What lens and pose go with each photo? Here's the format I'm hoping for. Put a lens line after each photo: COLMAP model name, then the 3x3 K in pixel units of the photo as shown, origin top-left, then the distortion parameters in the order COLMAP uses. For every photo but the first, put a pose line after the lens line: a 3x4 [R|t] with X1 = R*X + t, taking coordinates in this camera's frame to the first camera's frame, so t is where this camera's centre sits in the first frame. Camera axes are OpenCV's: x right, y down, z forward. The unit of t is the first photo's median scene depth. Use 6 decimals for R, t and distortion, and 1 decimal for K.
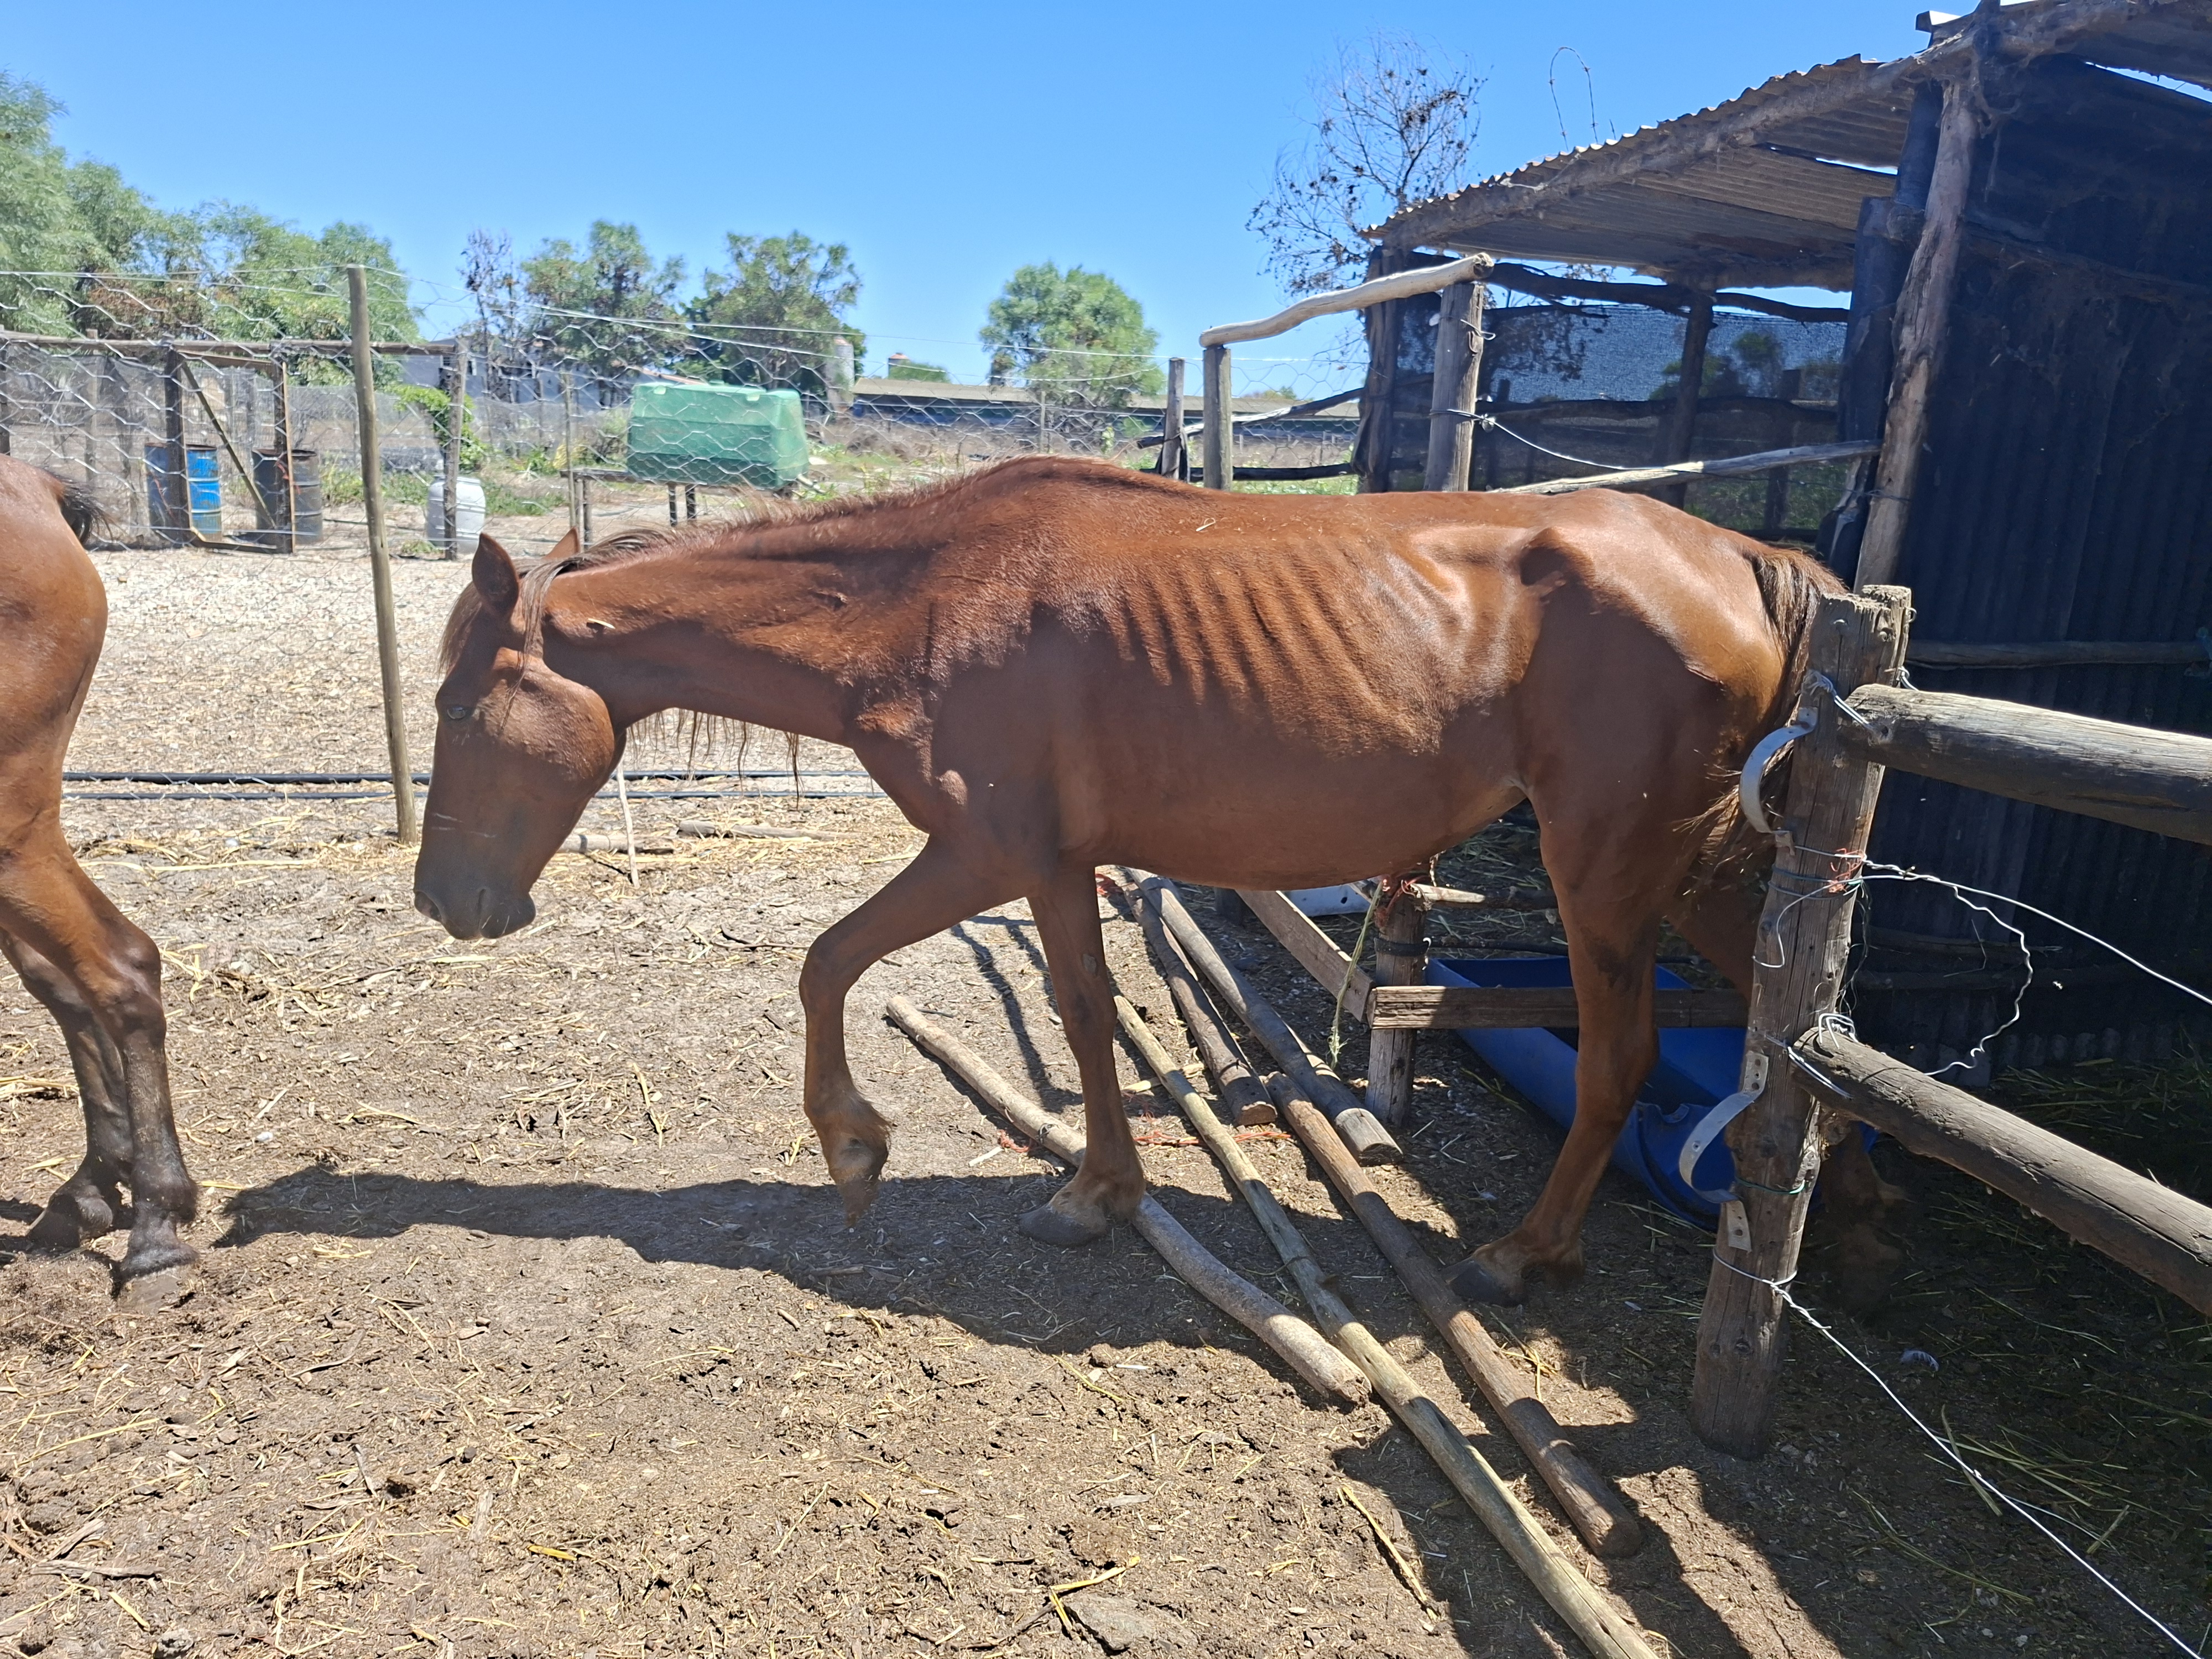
lens RADIAL K [[1494.1, 0, 1106.0], [0, 1494.1, 829.5], [0, 0, 1]] dist [0.057667, -0.056243]
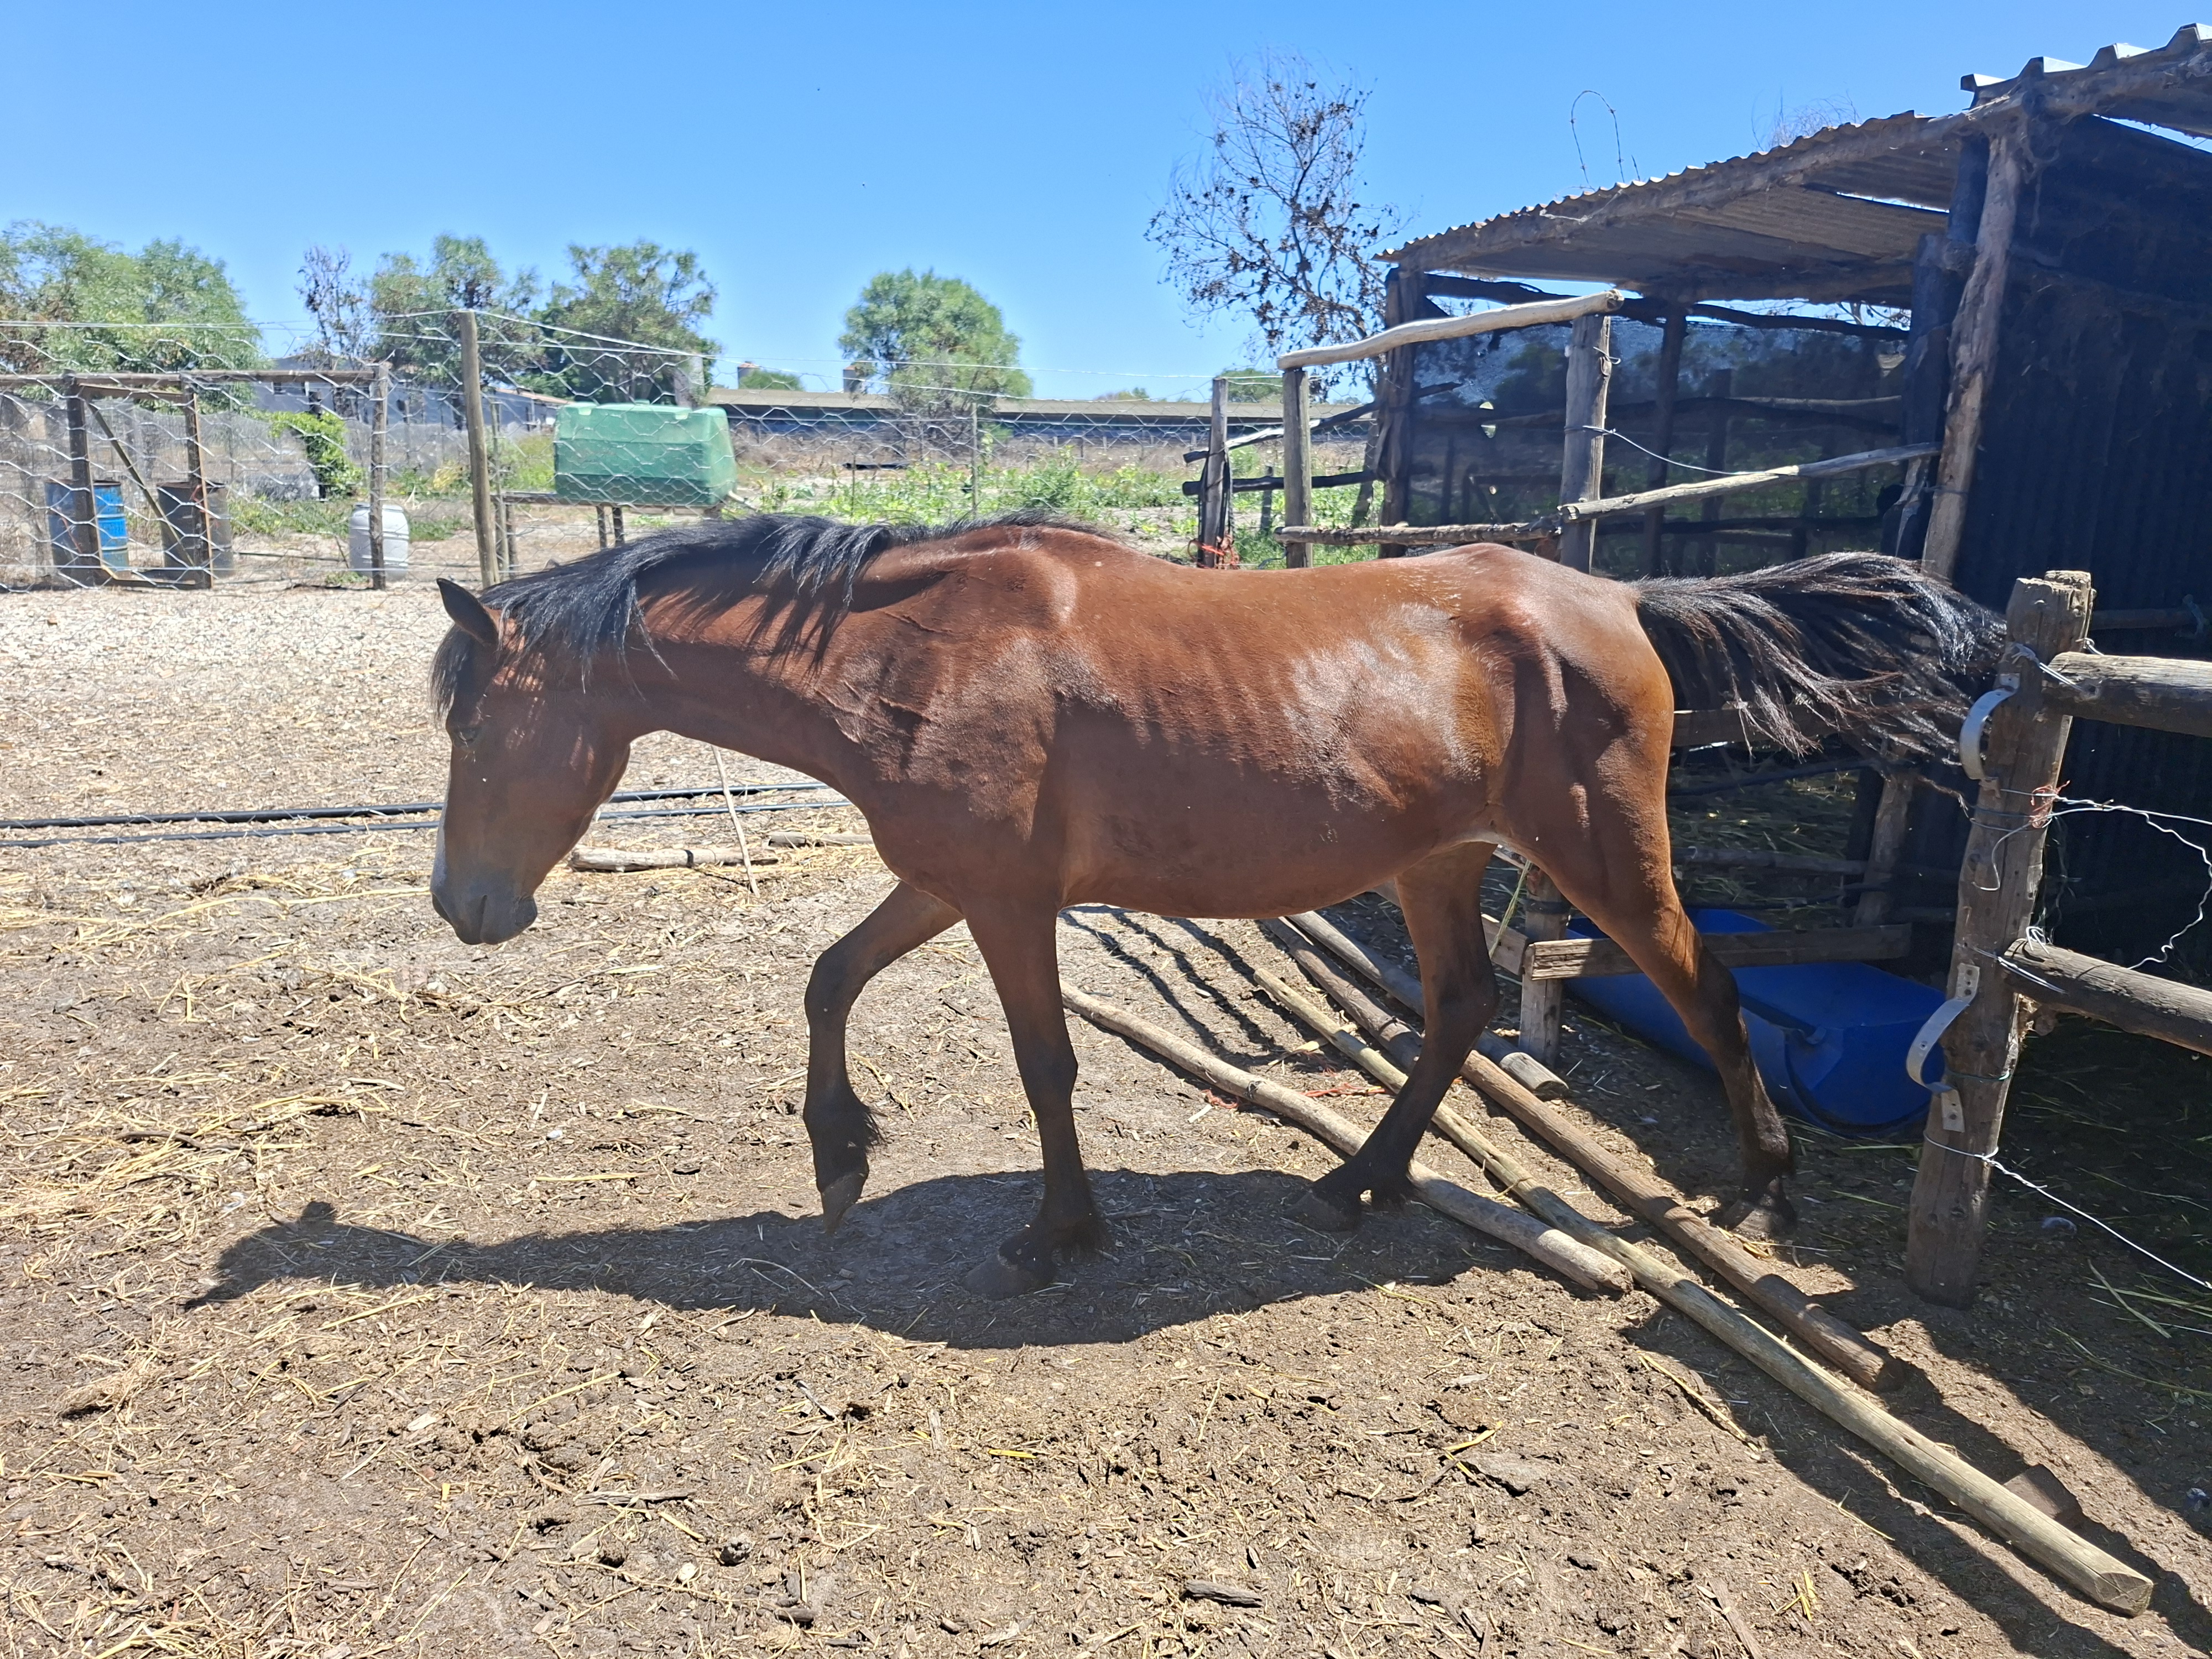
lens RADIAL K [[1511.5, 0, 1073.1], [0, 1511.5, 825.5], [0, 0, 1]] dist [0.056301, -0.052105]
pose [[0.995271, -0.048592, 0.084108, -0.245068], [0.049066, 0.998789, -0.003578, 0.005197], [-0.083833, 0.007688, 0.996450, -0.099122]]
